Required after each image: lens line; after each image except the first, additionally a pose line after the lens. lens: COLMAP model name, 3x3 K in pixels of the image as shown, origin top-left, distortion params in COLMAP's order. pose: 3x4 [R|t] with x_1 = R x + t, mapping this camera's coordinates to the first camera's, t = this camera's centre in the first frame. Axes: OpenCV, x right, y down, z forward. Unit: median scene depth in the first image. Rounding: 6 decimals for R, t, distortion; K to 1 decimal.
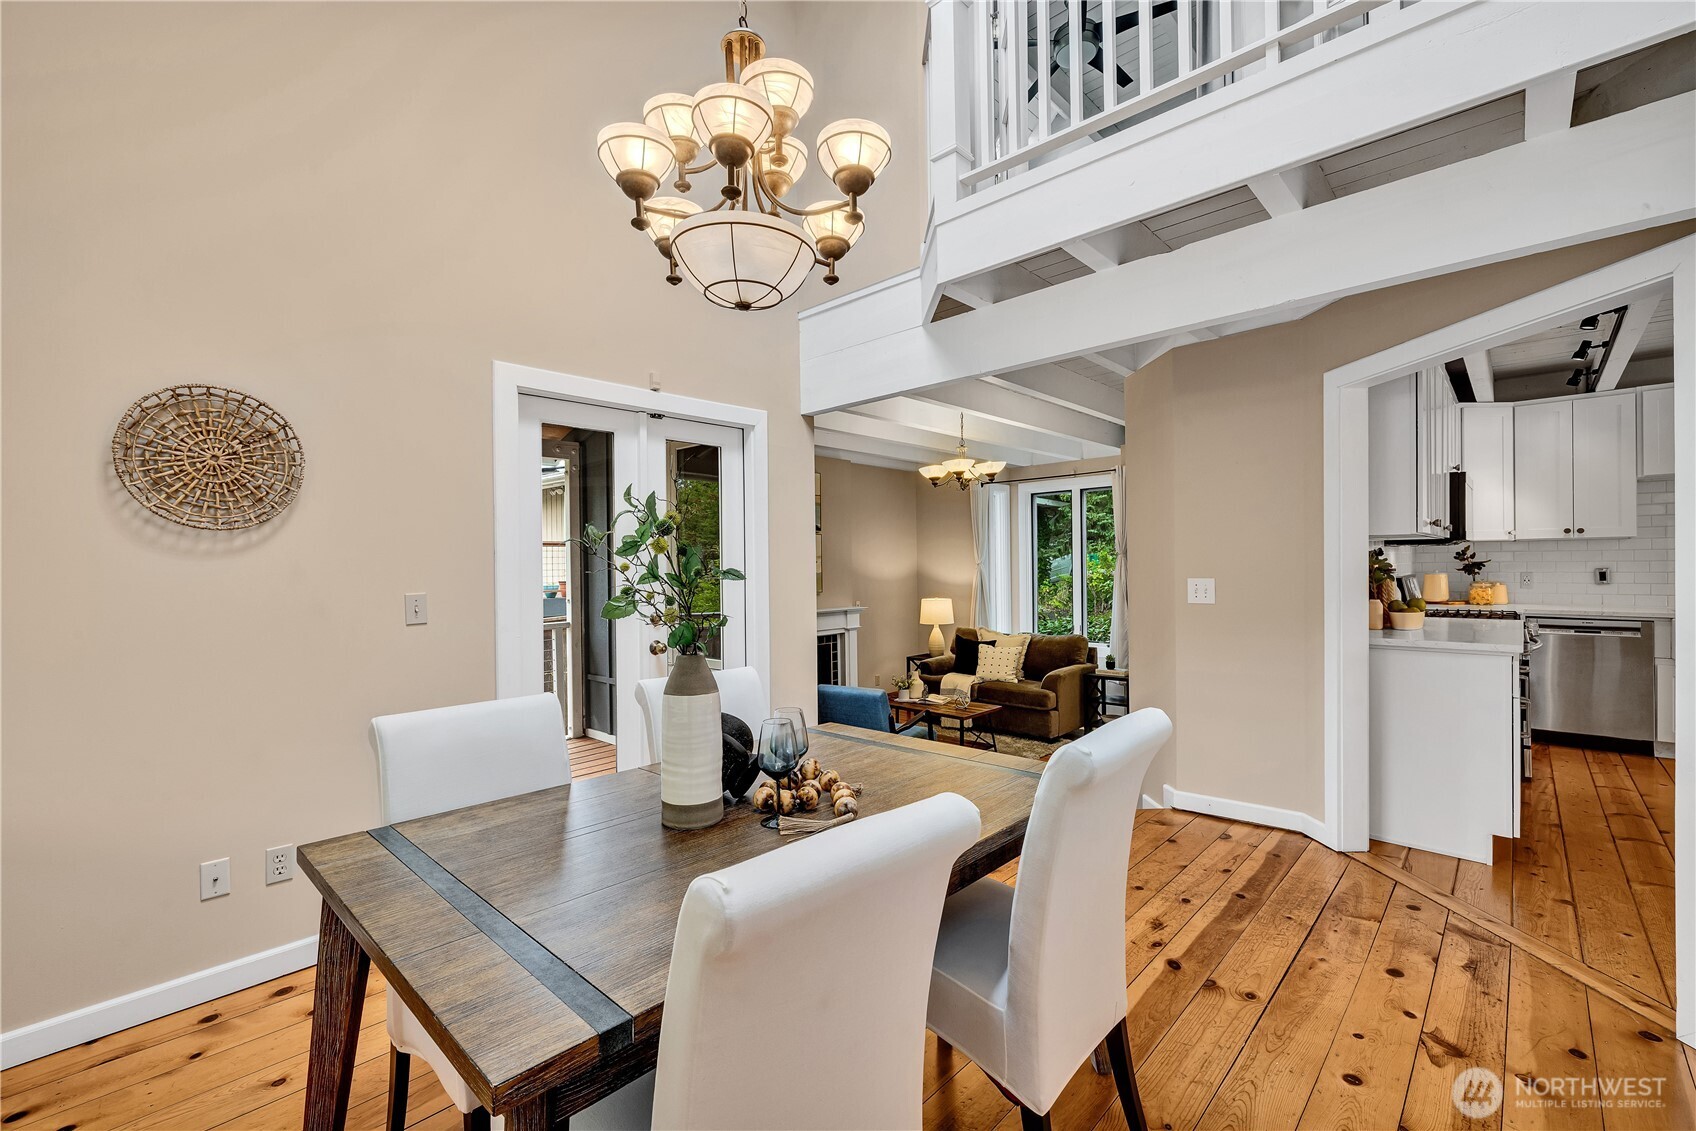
lens RADIAL K [[734.9, 0, 824.4], [0, 734.9, 566.6], [0, 0, 1]] dist [-0.006620, 0.001534]
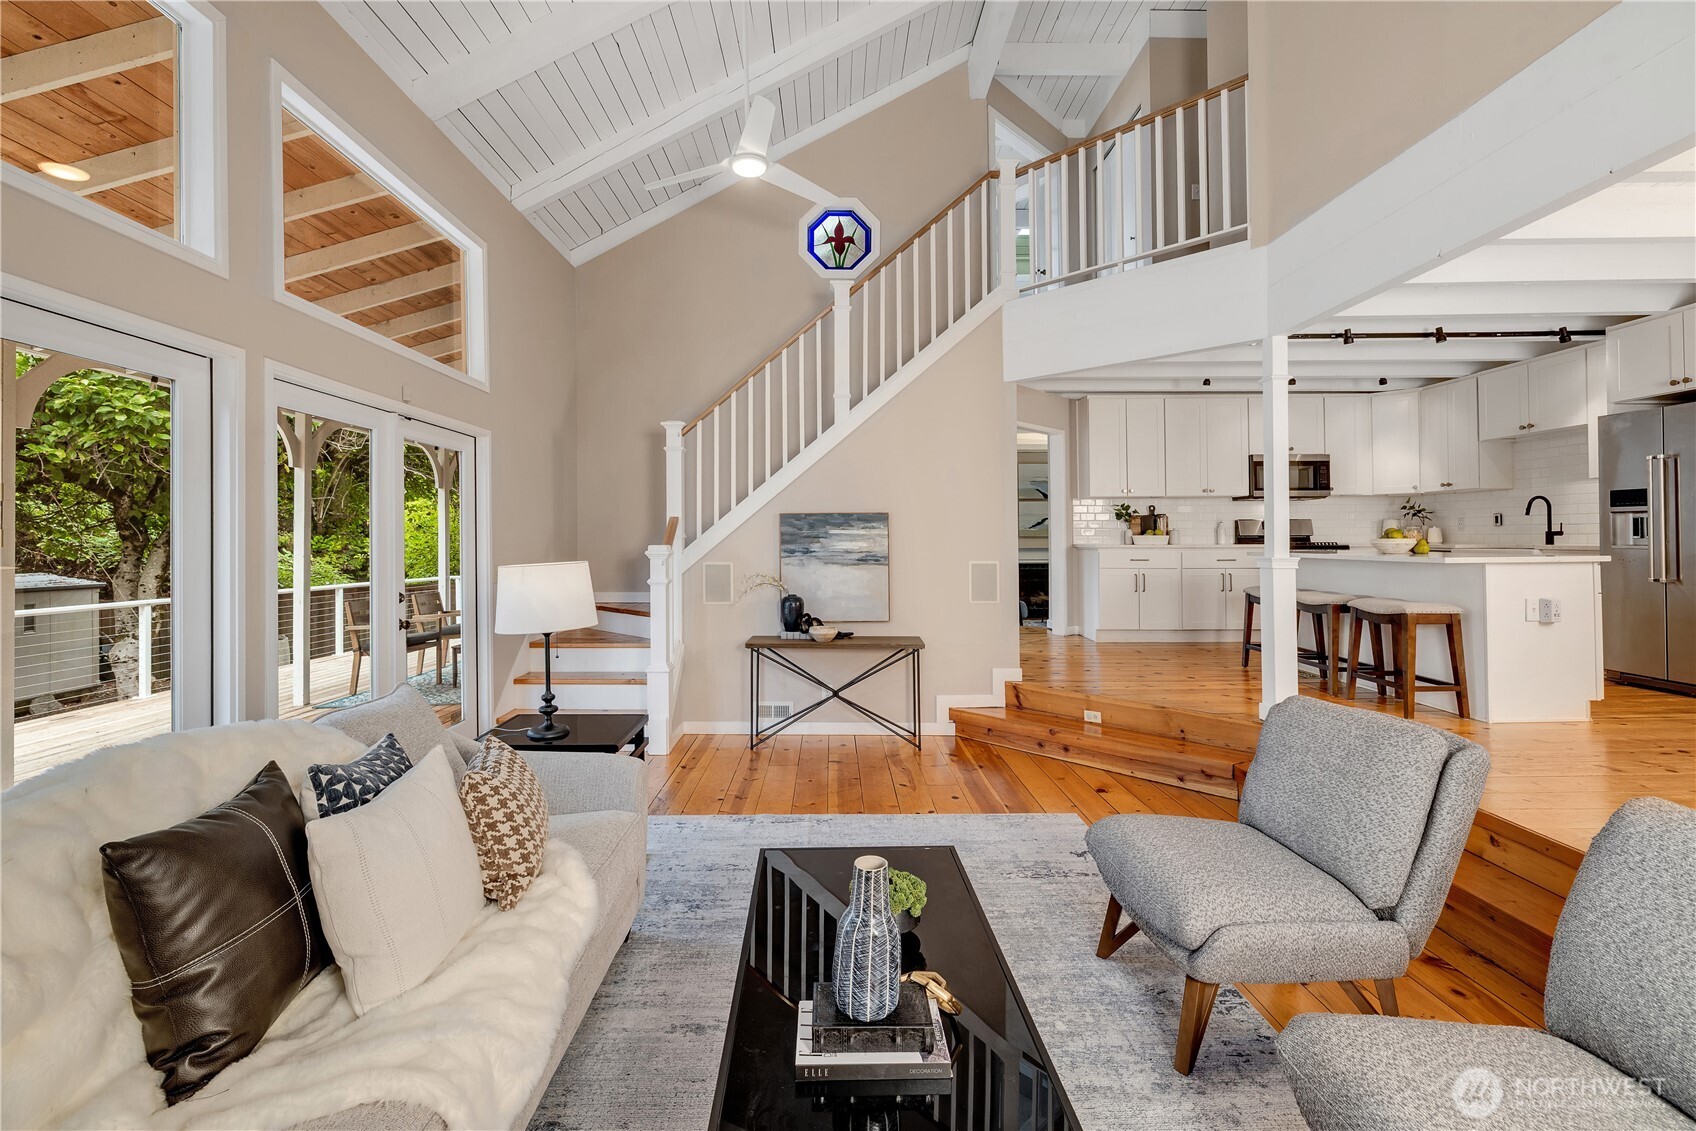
lens RADIAL K [[734.9, 0, 824.1], [0, 734.9, 533.6], [0, 0, 1]] dist [-0.006620, 0.001534]
pose [[0.681987, 0.003617, -0.731356, 1.228052], [-0.004573, 0.999989, 0.000682, 0.043544], [0.731350, 0.002879, 0.681996, -0.725524]]
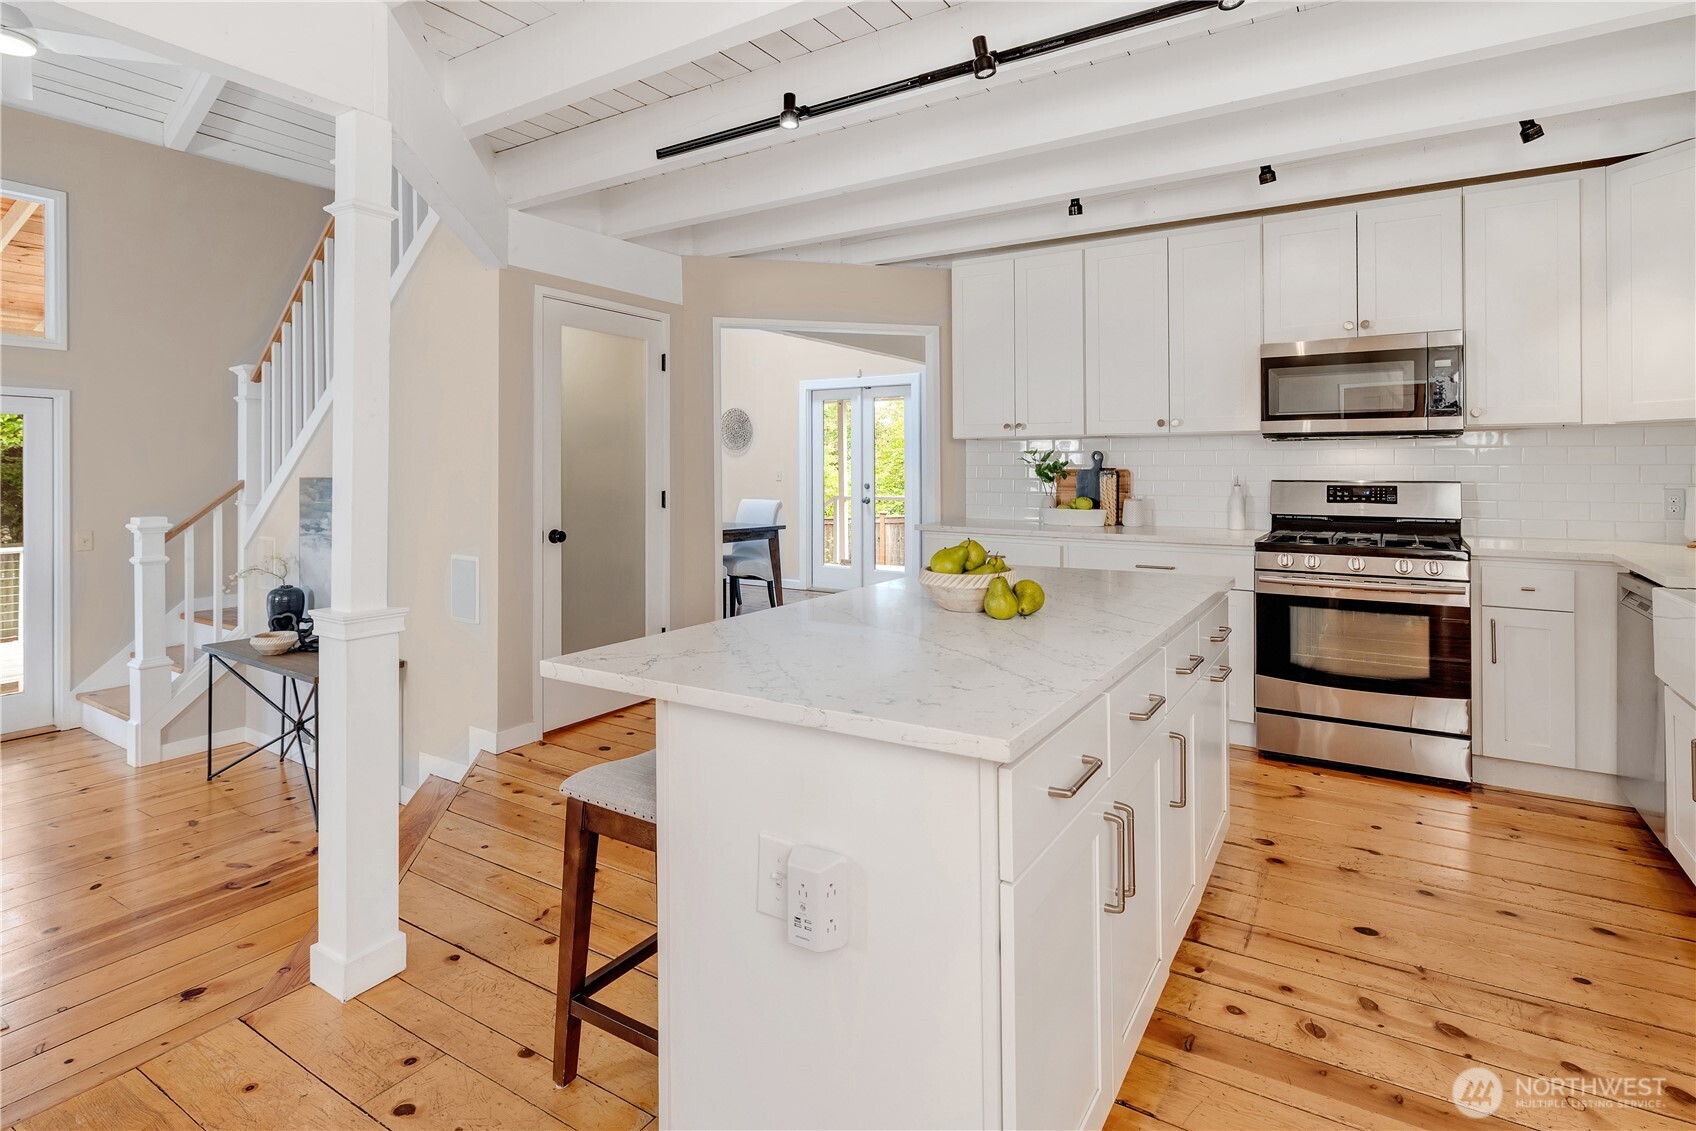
lens RADIAL K [[821.2, 0, 865.3], [0, 821.2, 462.4], [0, 0, 1]] dist [0.004774, -0.001417]
pose [[0.193167, 0.007188, -0.981140, 1.421693], [-0.004314, 0.999970, 0.006477, -0.008520], [0.981156, 0.002981, 0.193192, 0.363679]]
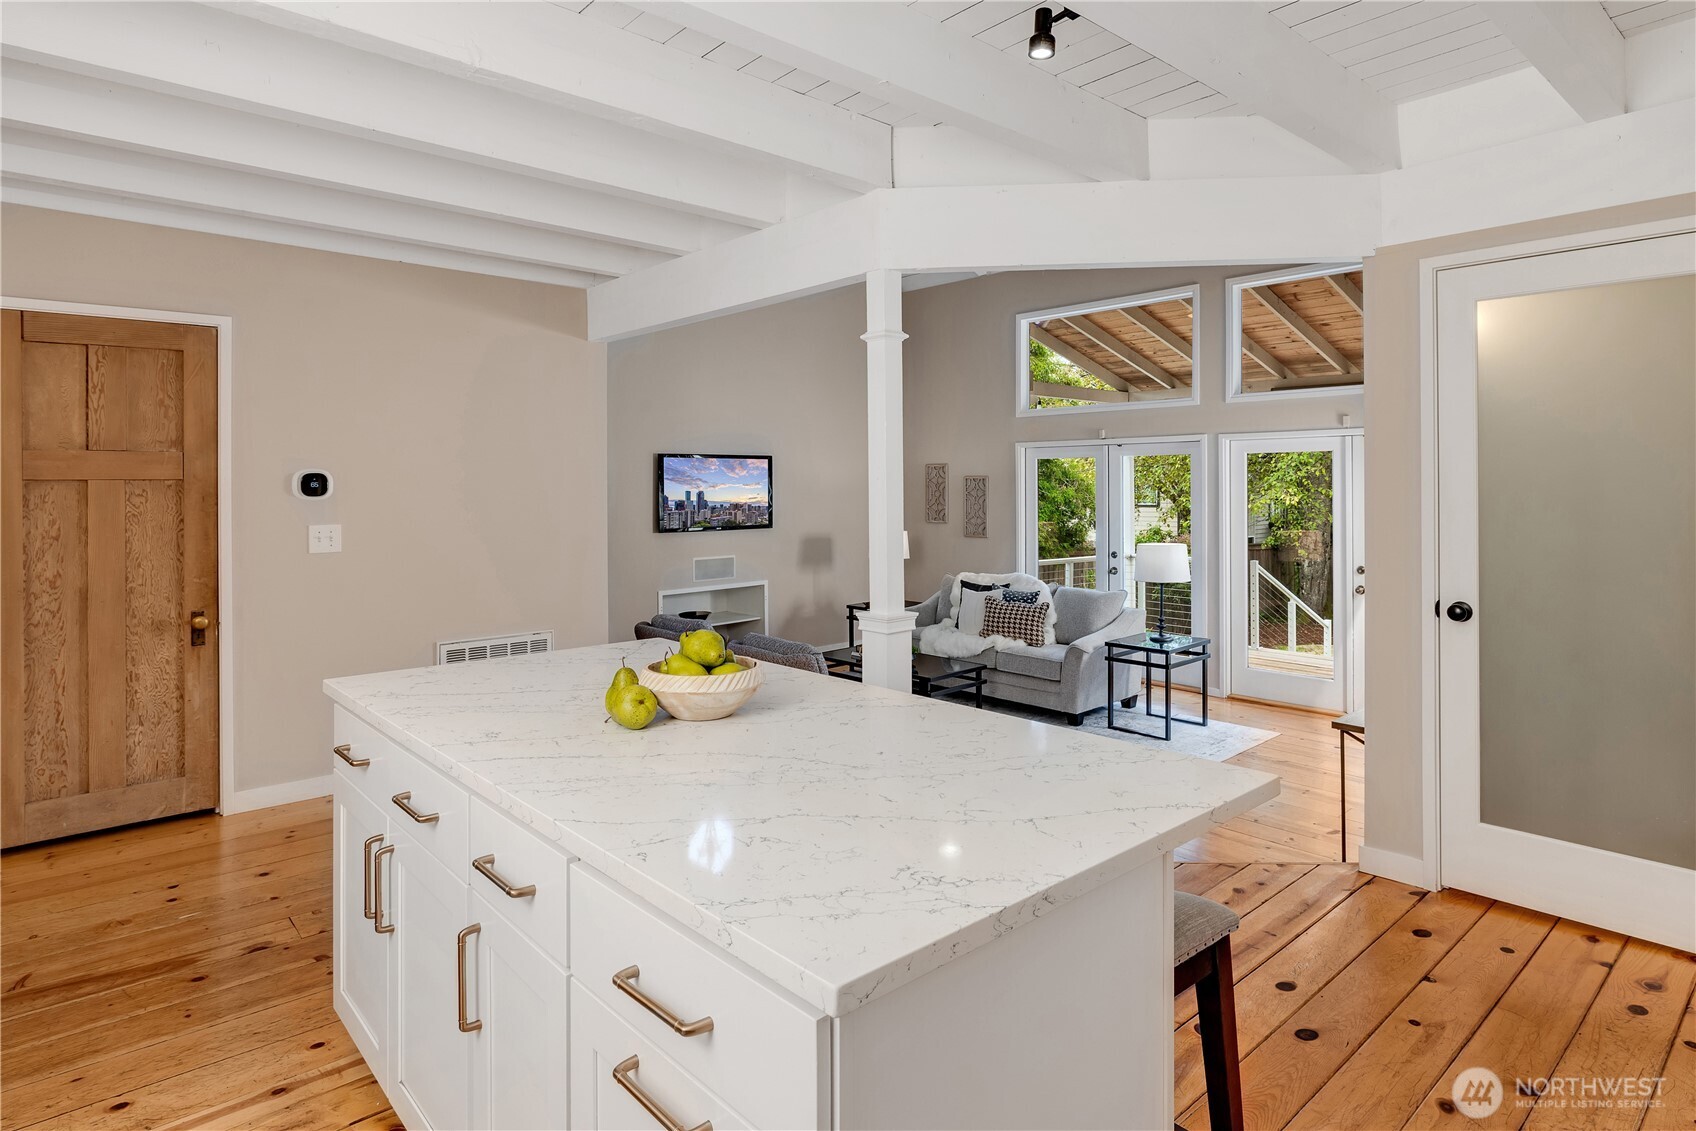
lens RADIAL K [[930.8, 0, 864.7], [0, 930.8, 489.3], [0, 0, 1]] dist [0.000606, 0.001123]
pose [[-0.996040, 0.024346, 0.085509, 0.935669], [0.024731, 0.999688, 0.003448, -0.022850], [-0.085398, 0.005549, -0.996331, 0.855456]]
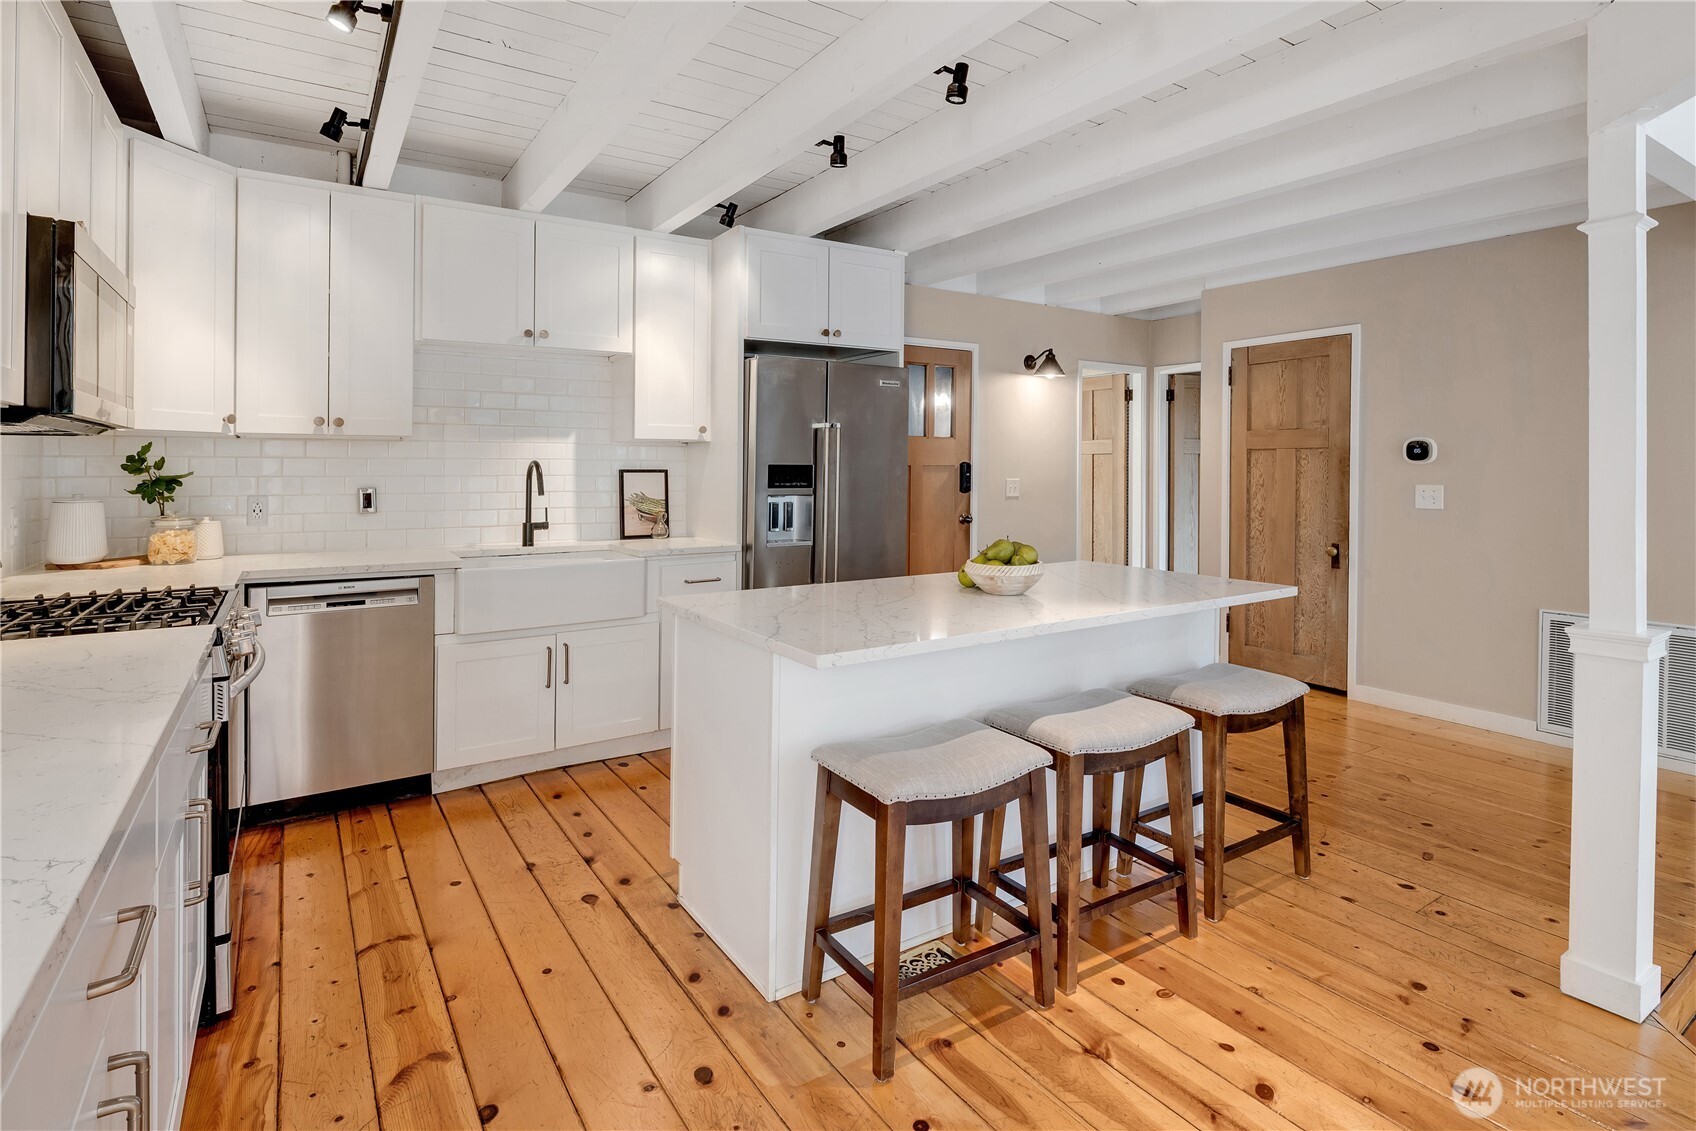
lens RADIAL K [[856.1, 0, 834.7], [0, 856.1, 461.3], [0, 0, 1]] dist [0.011178, -0.001443]
pose [[0.243148, 0.020023, 0.969783, 0.477730], [-0.002073, 0.999795, -0.020123, -0.006062], [-0.969987, 0.002883, 0.243140, 0.460575]]
